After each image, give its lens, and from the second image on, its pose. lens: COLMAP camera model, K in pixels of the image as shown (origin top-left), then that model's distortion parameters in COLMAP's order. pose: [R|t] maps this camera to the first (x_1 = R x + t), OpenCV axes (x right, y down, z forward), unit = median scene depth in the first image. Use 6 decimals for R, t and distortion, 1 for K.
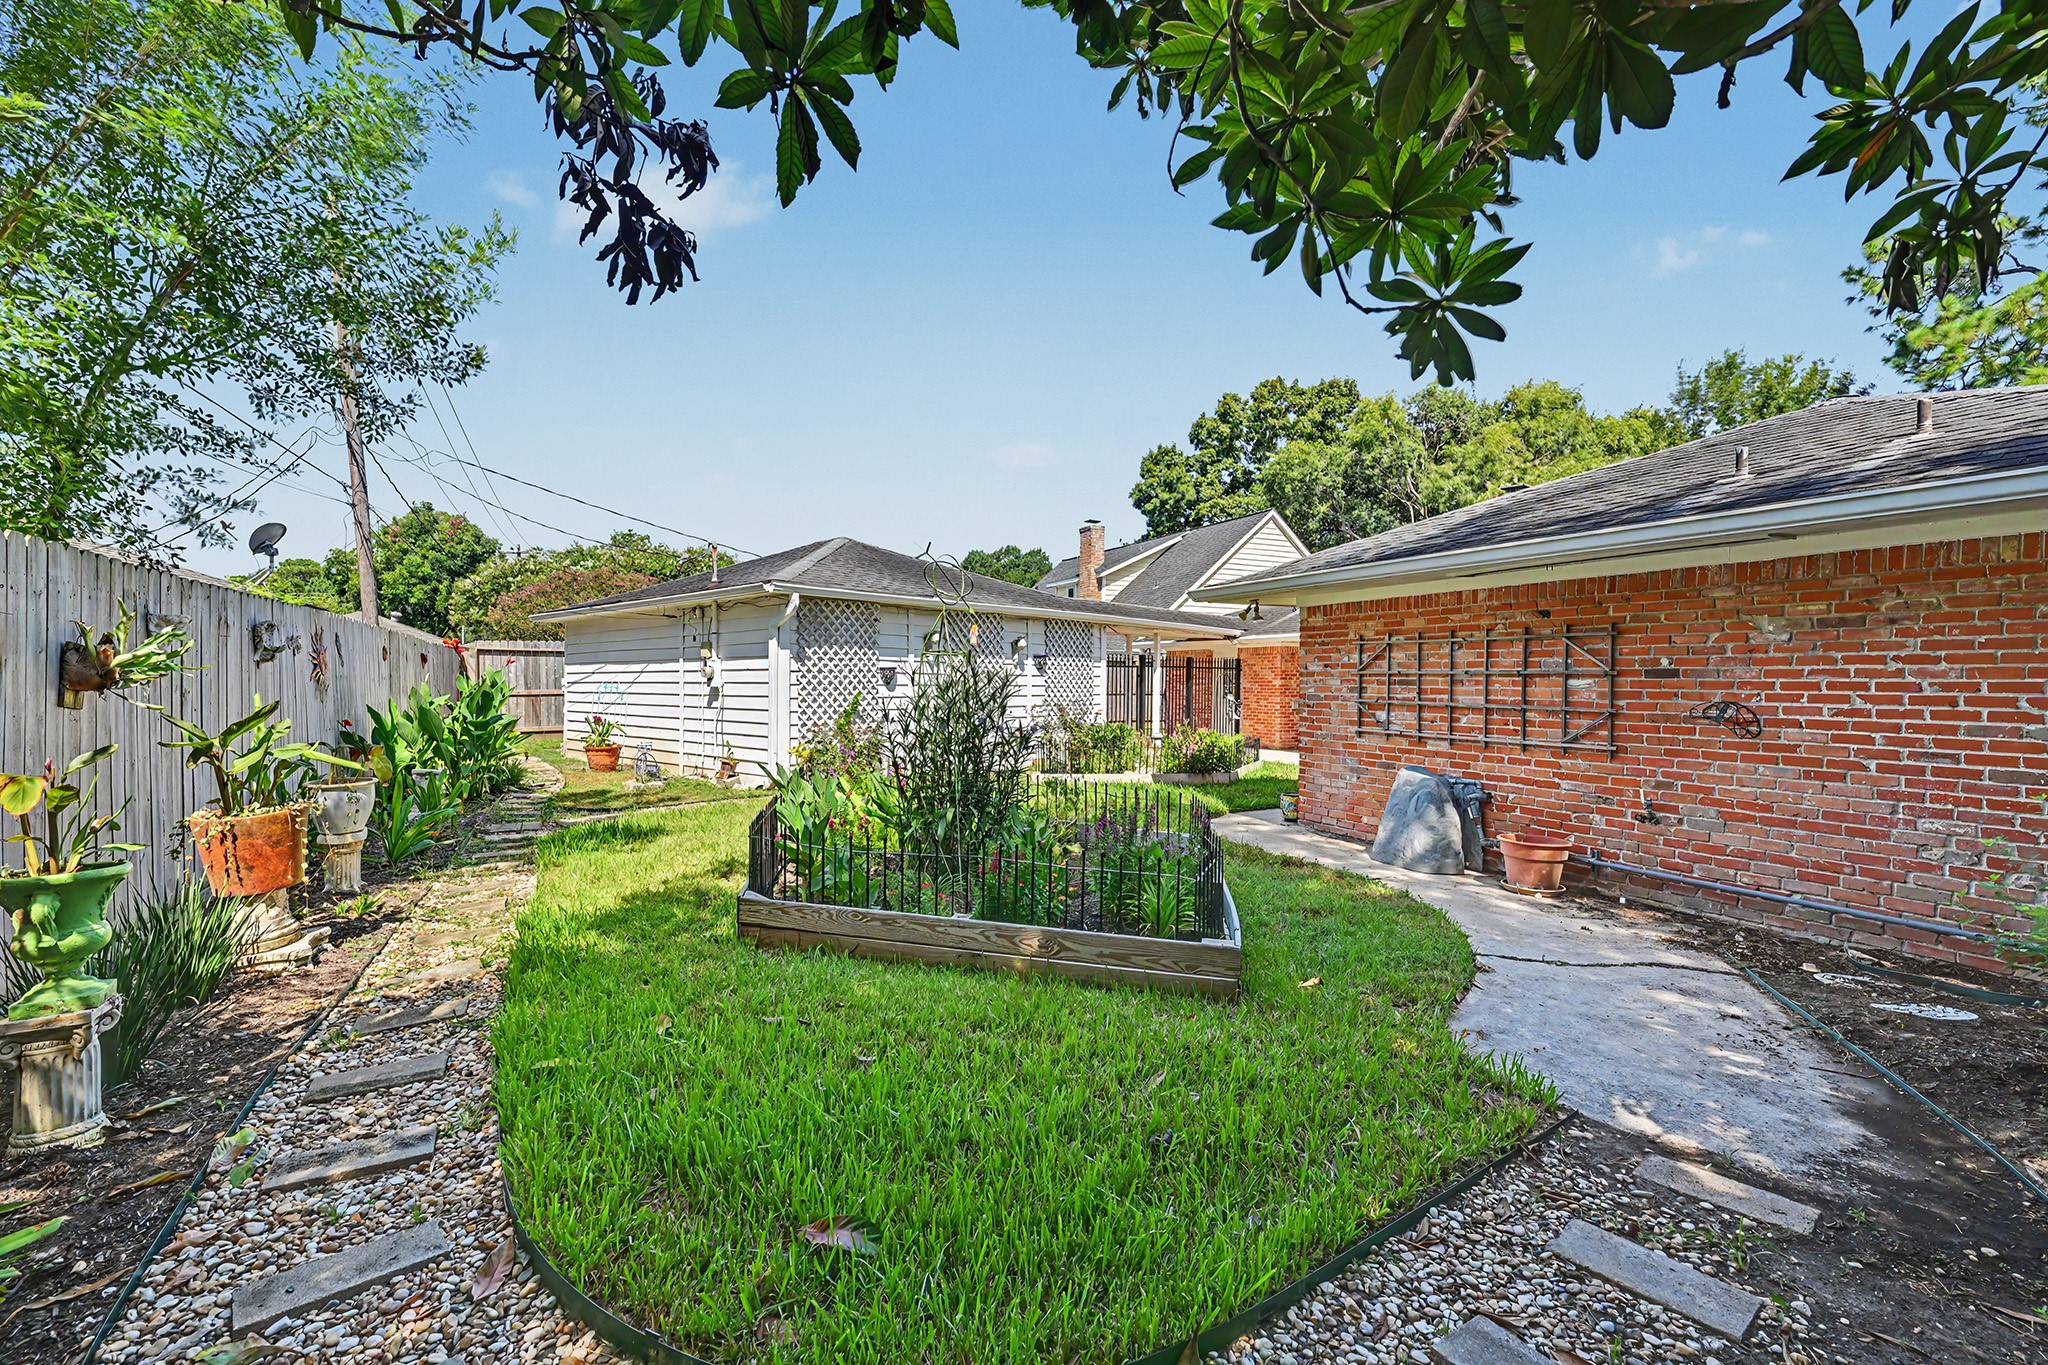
lens RADIAL K [[877.6, 0, 1024.4], [0, 877.6, 681.4], [0, 0, 1]] dist [0.000217, -0.000071]
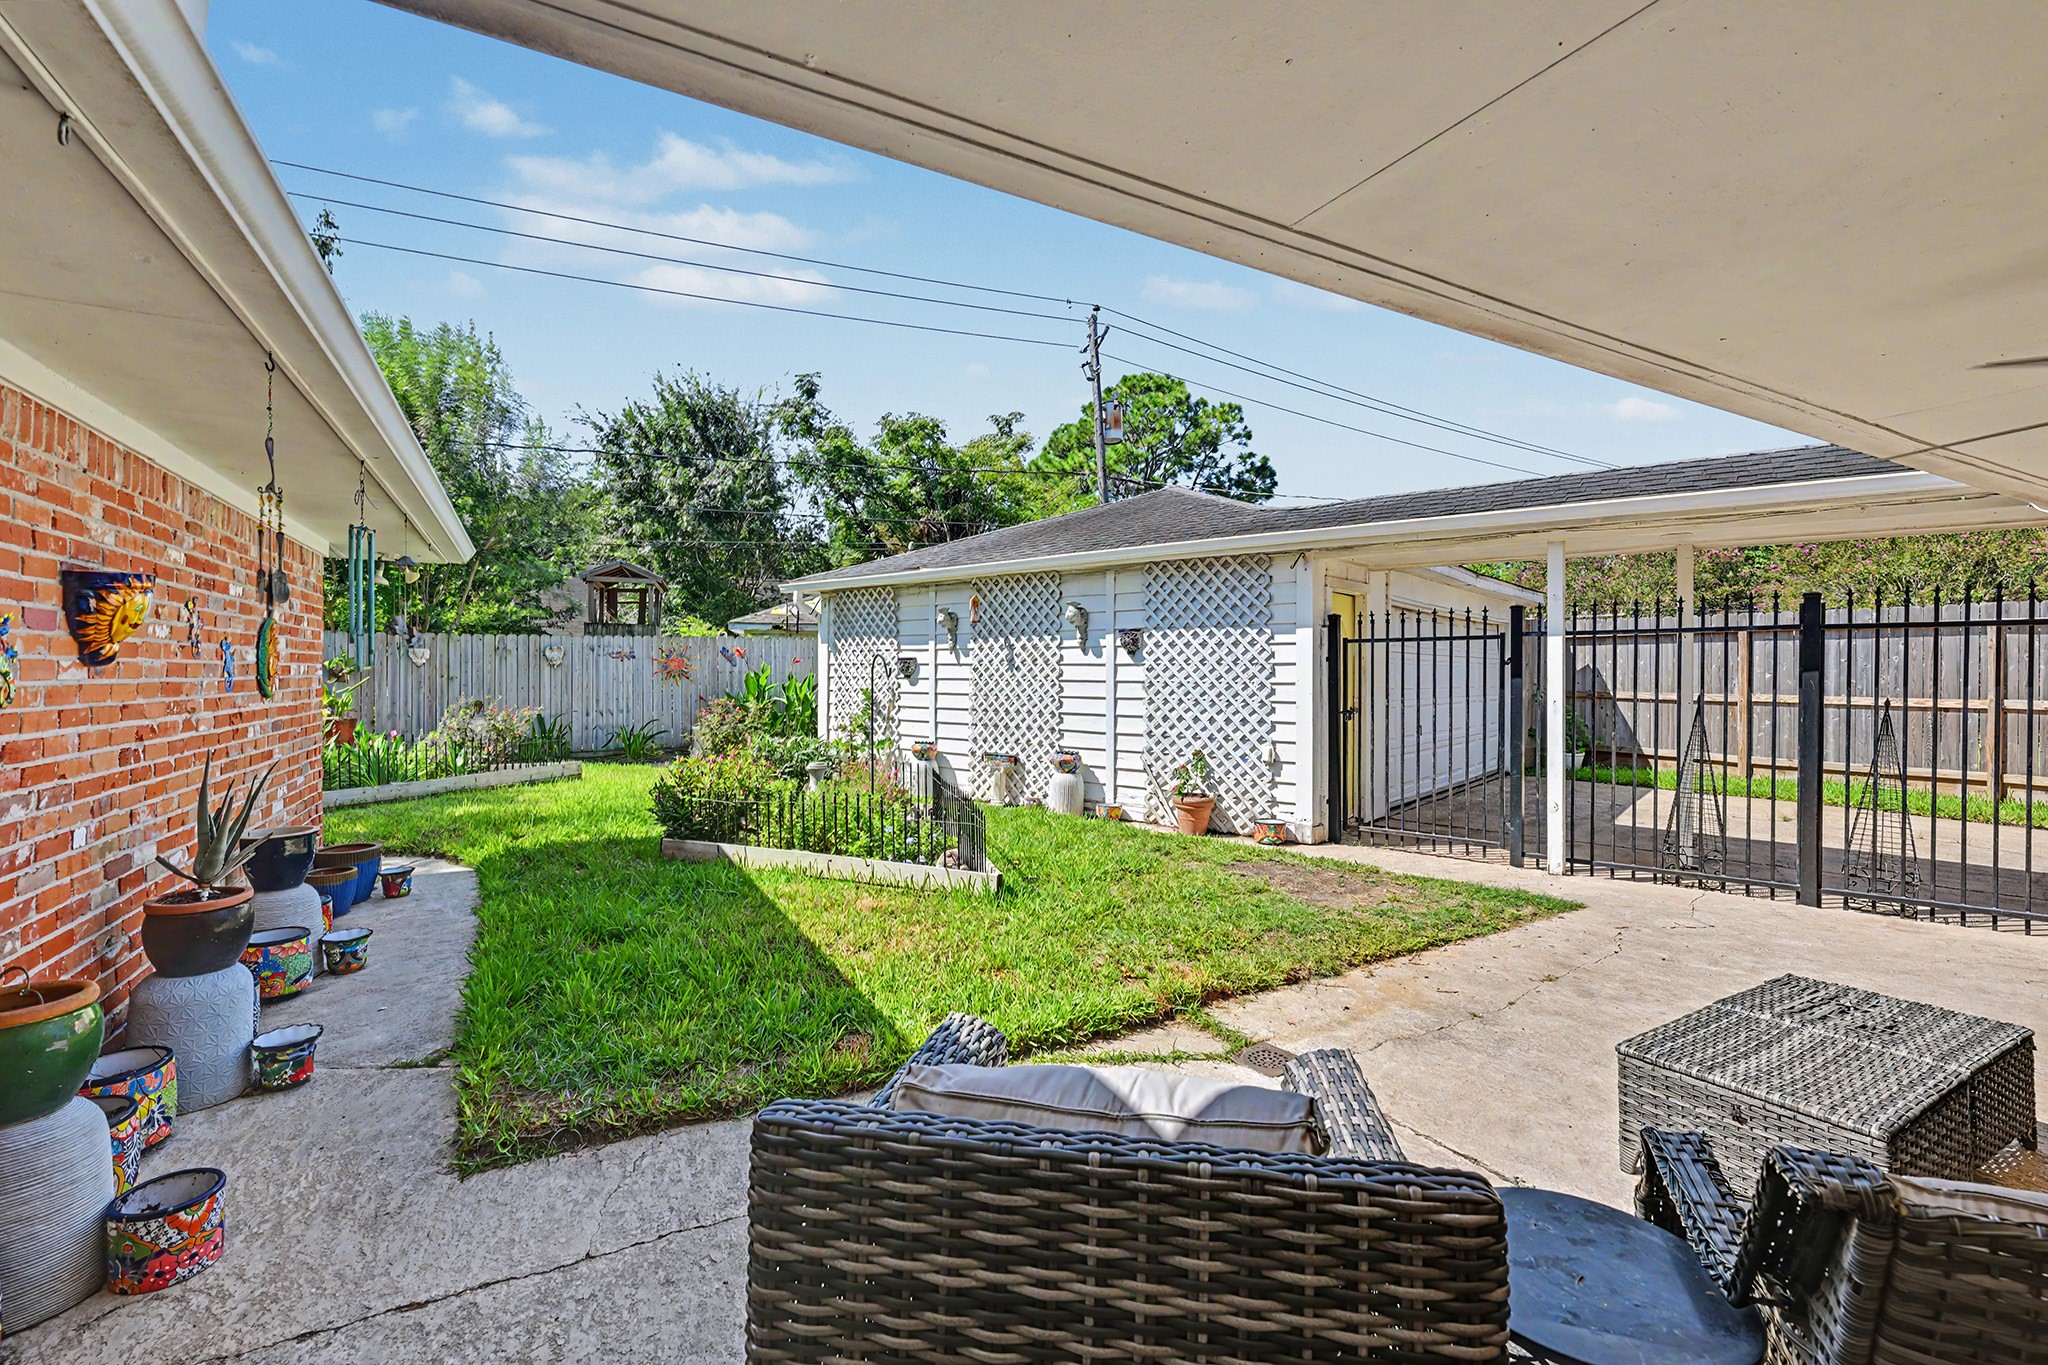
lens RADIAL K [[877.6, 0, 1016.3], [0, 877.6, 678.1], [0, 0, 1]] dist [0.000217, -0.000071]
pose [[0.023888, -0.000514, -0.999715, 0.595806], [-0.007442, 0.999972, -0.000692, 0.003505], [0.999687, 0.007456, 0.023883, 0.923295]]
